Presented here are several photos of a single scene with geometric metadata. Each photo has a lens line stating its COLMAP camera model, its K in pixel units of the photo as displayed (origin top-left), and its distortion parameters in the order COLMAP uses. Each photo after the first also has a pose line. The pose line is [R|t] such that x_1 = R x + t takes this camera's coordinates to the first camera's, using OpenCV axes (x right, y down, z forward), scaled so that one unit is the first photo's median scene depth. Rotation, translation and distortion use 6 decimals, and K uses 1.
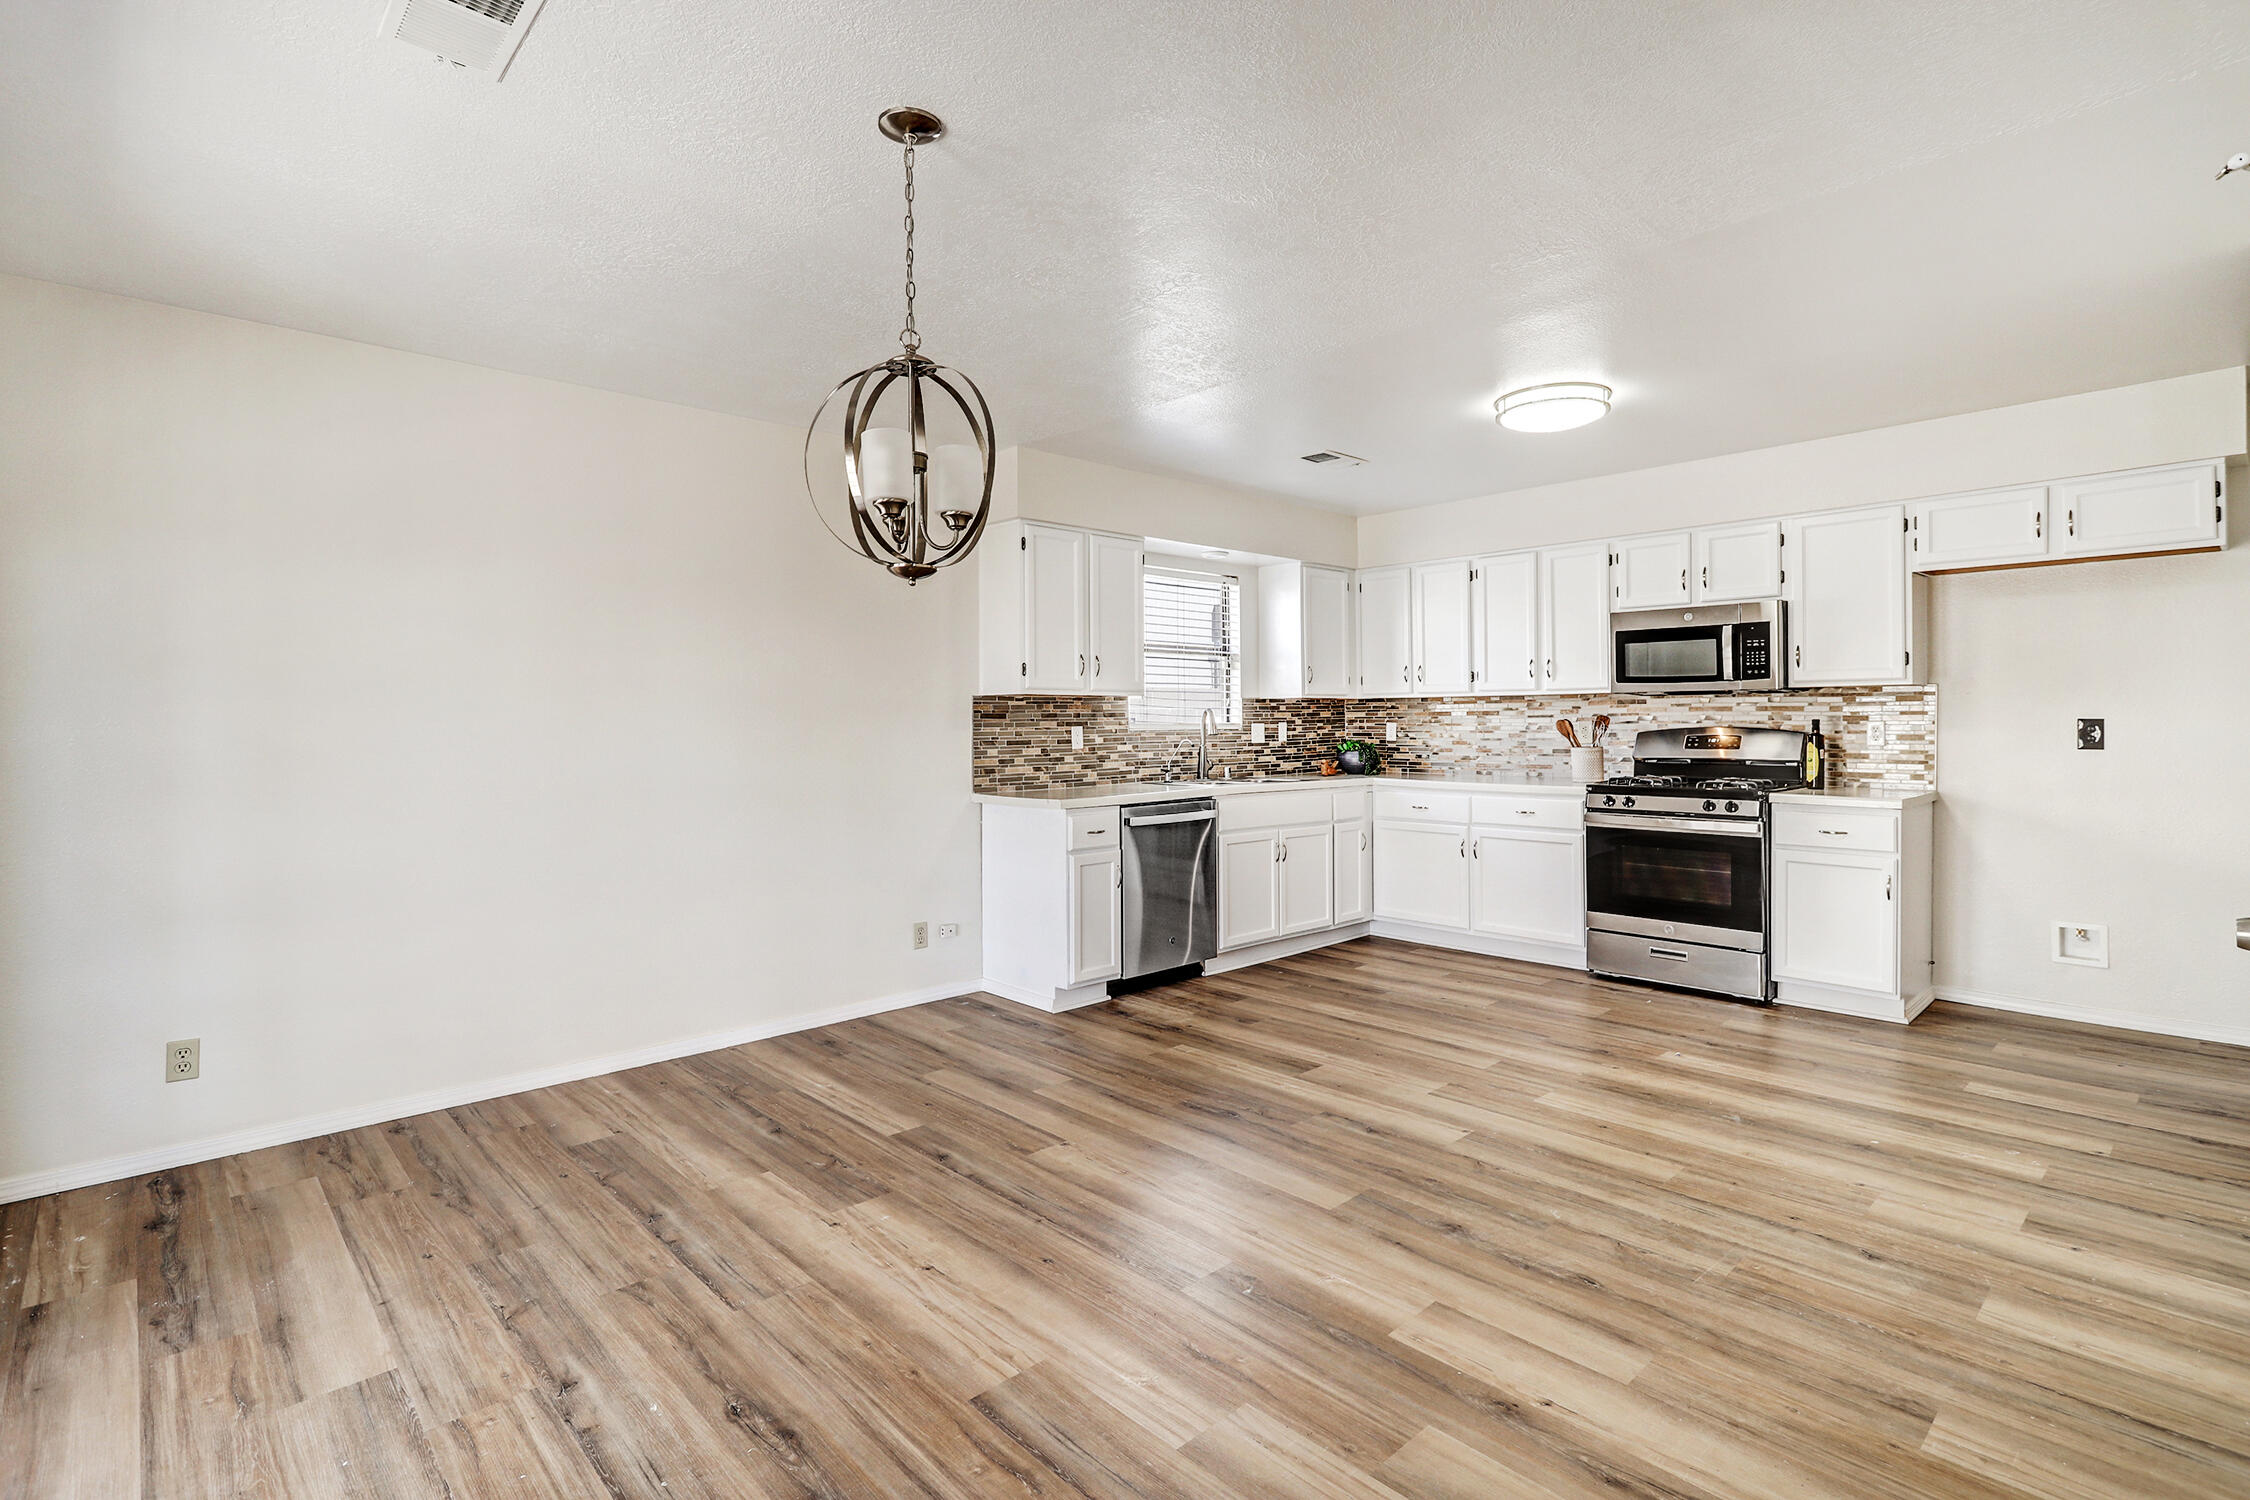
lens RADIAL K [[1065.7, 0, 1129.8], [0, 1065.7, 740.4], [0, 0, 1]] dist [-0.004105, 0.002278]
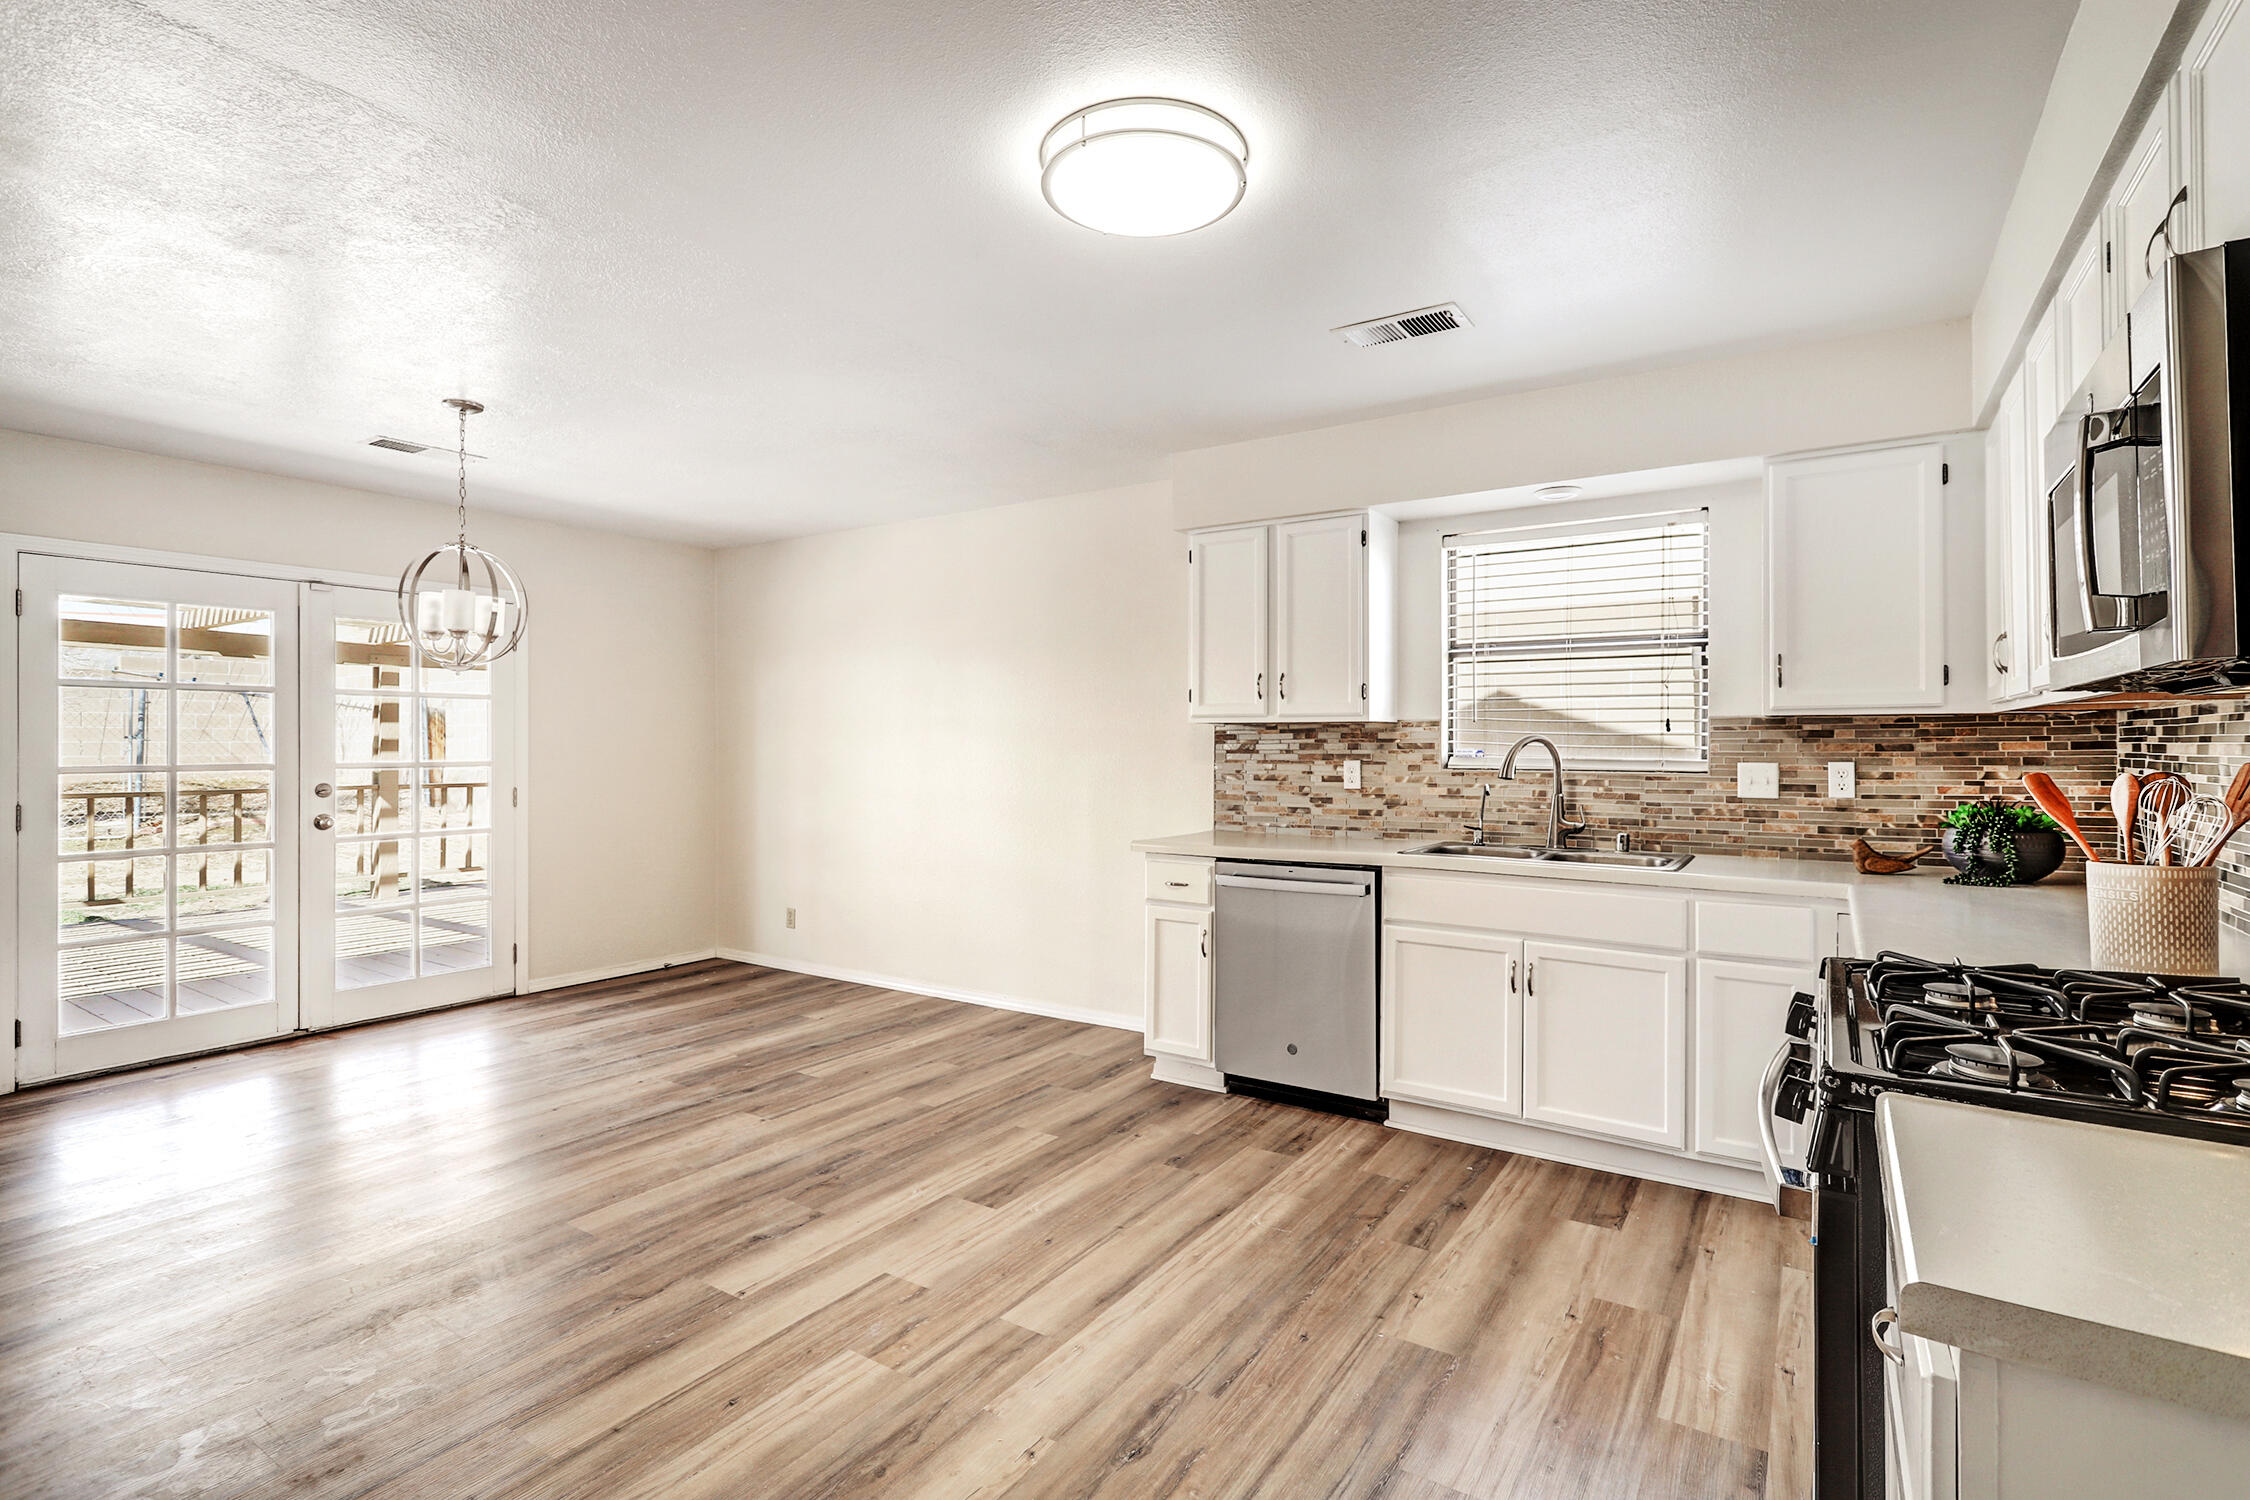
lens RADIAL K [[1065.7, 0, 1127.1], [0, 1065.7, 742.5], [0, 0, 1]] dist [-0.004105, 0.002278]
pose [[0.235382, 0.007121, -0.971877, 0.970868], [-0.020252, 0.999792, 0.002421, -0.035357], [0.971692, 0.019112, 0.235478, 0.929899]]
